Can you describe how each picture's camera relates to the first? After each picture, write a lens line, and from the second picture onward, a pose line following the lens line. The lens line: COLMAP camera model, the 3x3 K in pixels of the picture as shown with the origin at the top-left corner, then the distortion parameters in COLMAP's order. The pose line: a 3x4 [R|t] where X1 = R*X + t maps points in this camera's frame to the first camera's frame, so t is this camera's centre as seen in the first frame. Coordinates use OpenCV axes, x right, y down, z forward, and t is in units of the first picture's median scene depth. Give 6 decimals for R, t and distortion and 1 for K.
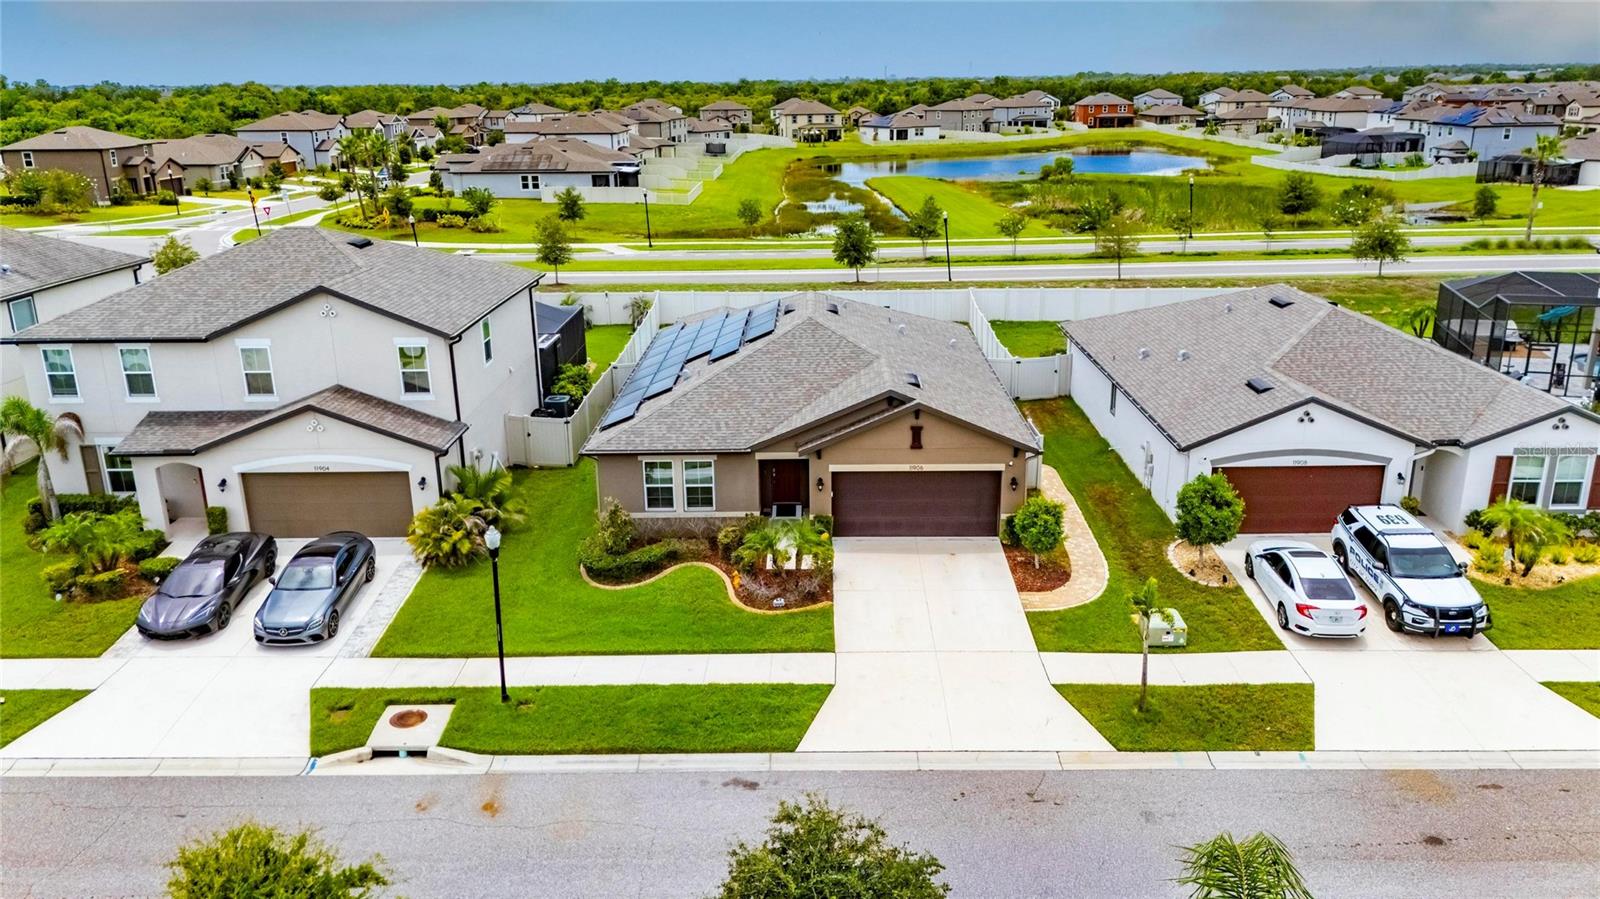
lens RADIAL K [[1174.4, 0, 800.0], [0, 1174.4, 449.5], [0, 0, 1]] dist [0.074515, -0.080410]
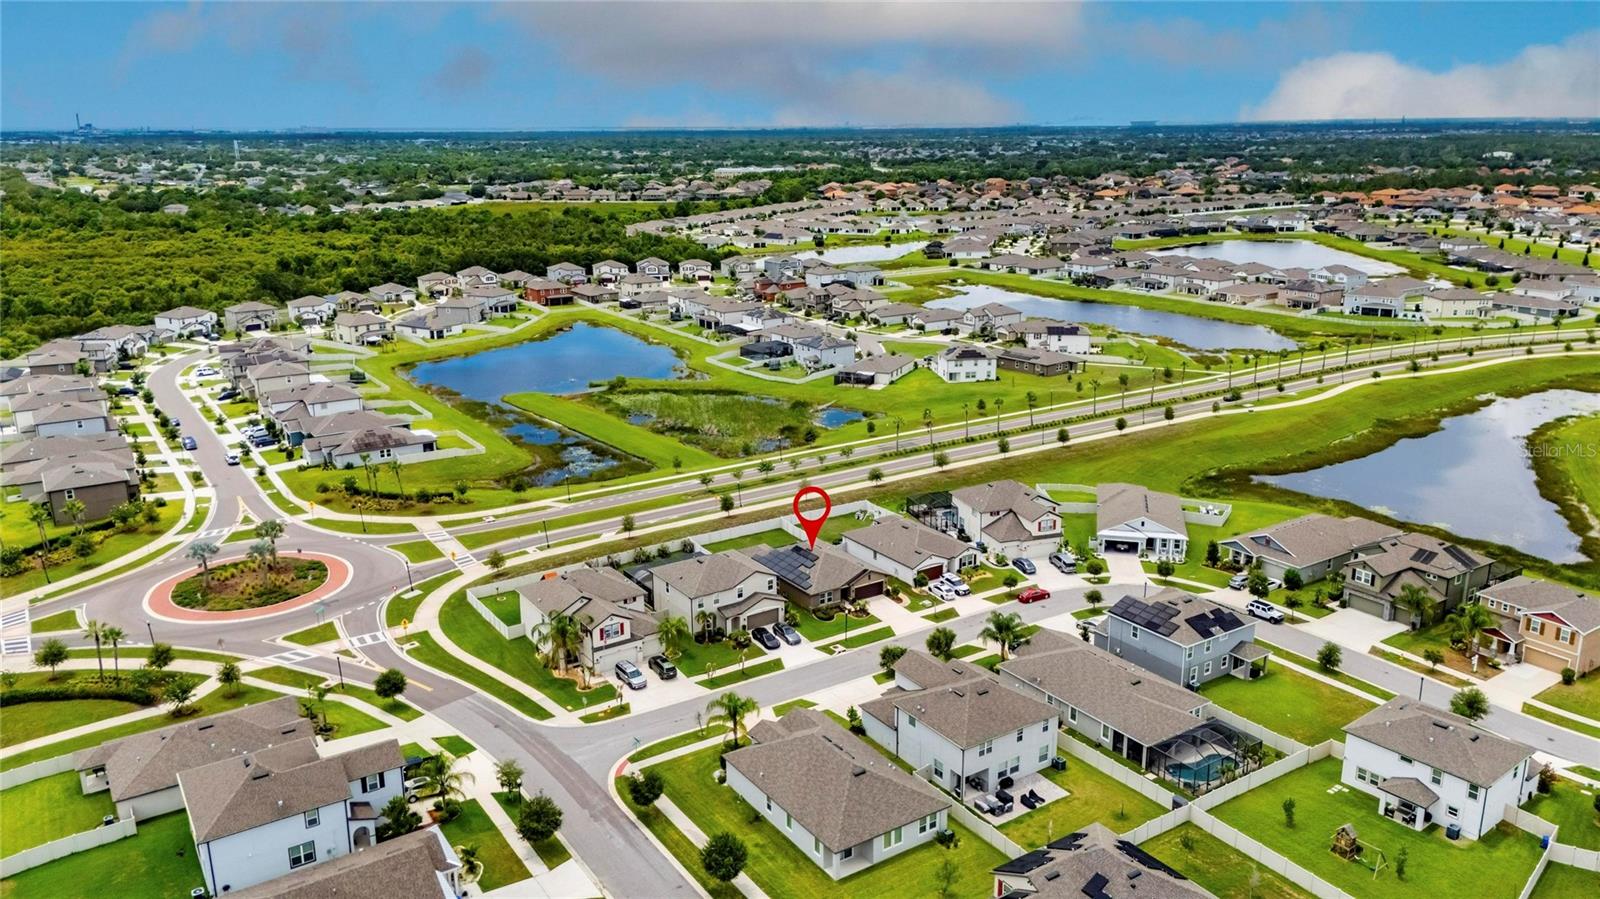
lens RADIAL K [[1174.4, 0, 800.0], [0, 1174.4, 449.5], [0, 0, 1]] dist [0.074515, -0.080410]
pose [[0.824182, -0.142512, 0.548101, -2.618268], [0.164074, 0.986400, 0.009755, -0.602364], [-0.542037, 0.081889, 0.836355, -2.818515]]
